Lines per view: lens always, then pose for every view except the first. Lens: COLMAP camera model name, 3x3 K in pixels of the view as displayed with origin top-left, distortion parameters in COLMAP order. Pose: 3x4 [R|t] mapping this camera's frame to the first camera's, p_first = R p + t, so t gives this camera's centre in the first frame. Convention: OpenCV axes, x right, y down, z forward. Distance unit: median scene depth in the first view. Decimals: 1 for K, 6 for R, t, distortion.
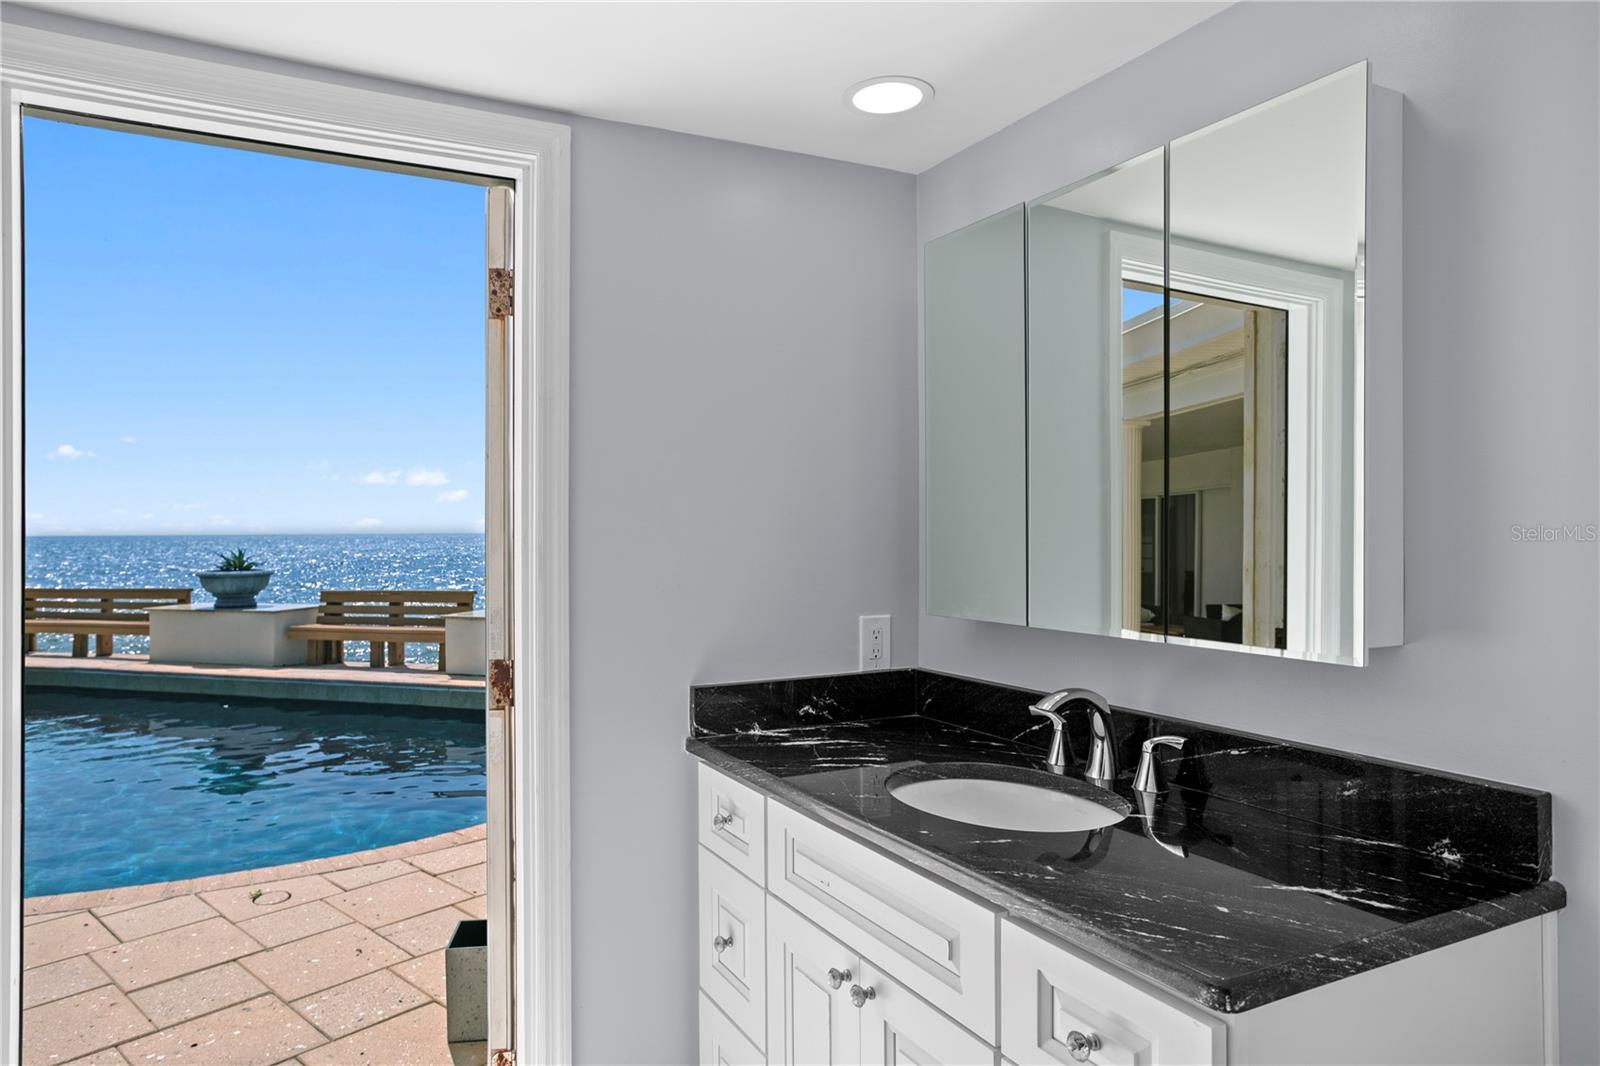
lens RADIAL K [[1040.7, 0, 804.2], [0, 1040.7, 531.1], [0, 0, 1]] dist [-0.010063, -0.000338]
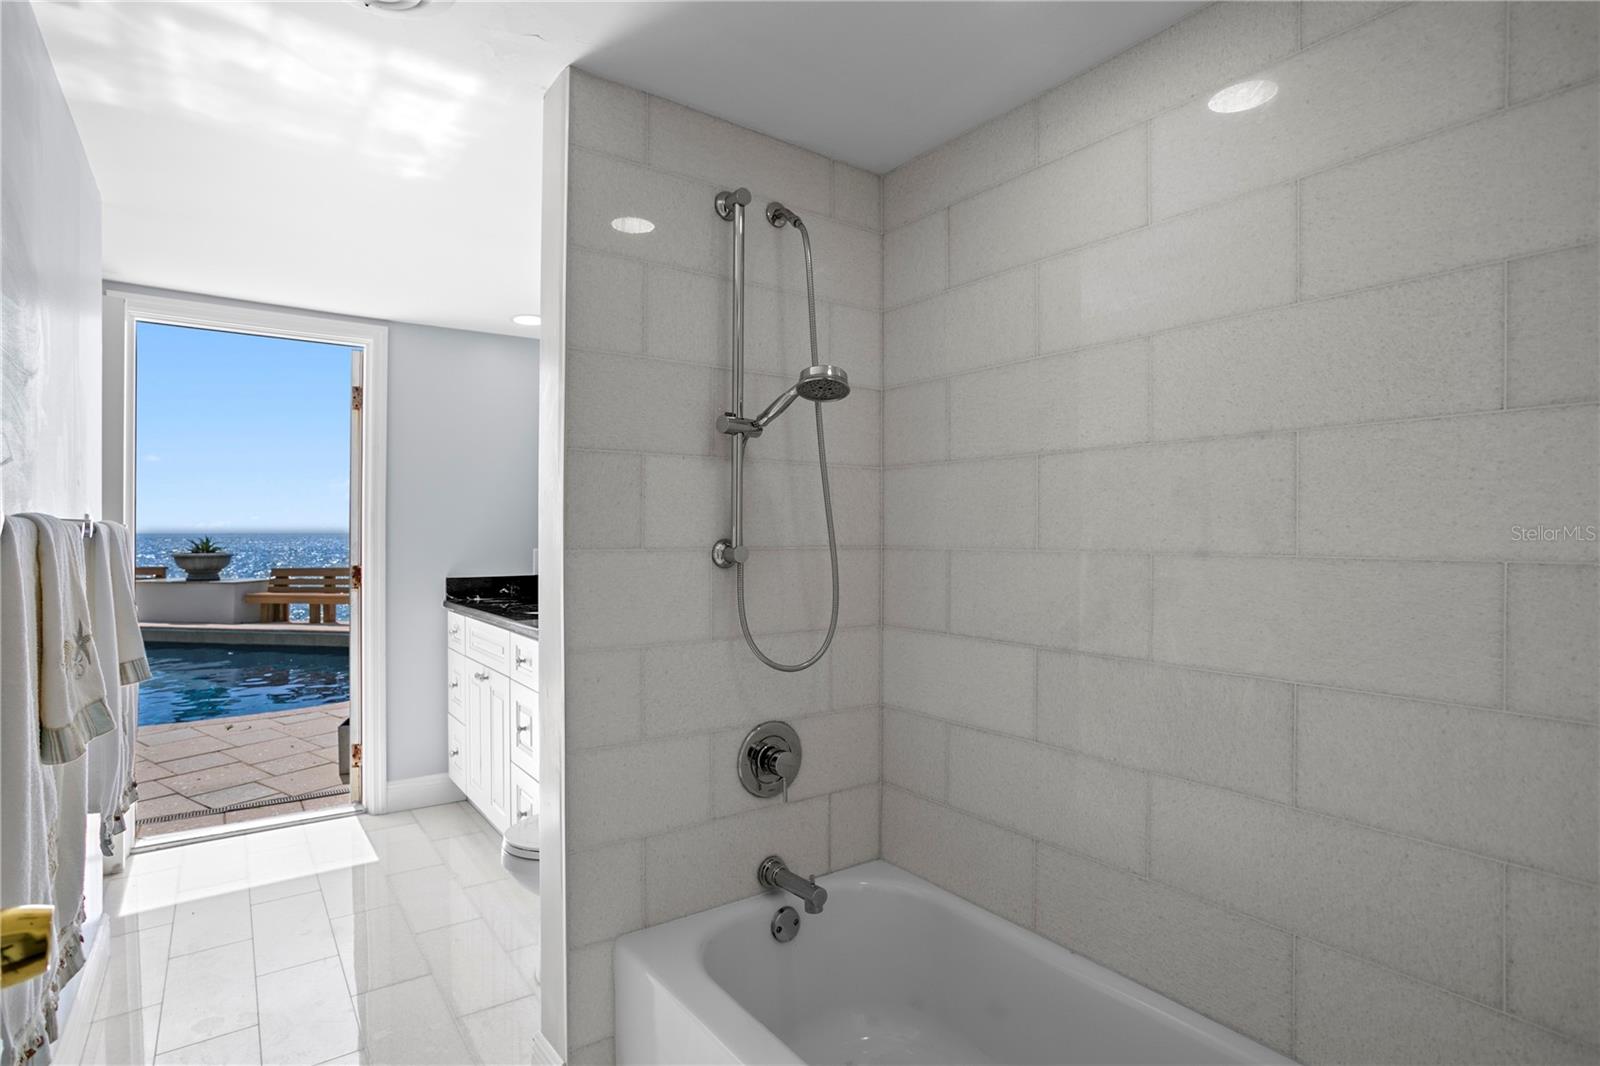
lens RADIAL K [[864.8, 0, 795.5], [0, 864.8, 543.0], [0, 0, 1]] dist [-0.000442, 0.000511]
pose [[0.994102, 0.004879, 0.108343, 0.098305], [-0.005865, 0.999944, 0.008787, 0.012235], [-0.108294, -0.009370, 0.994075, -0.208528]]
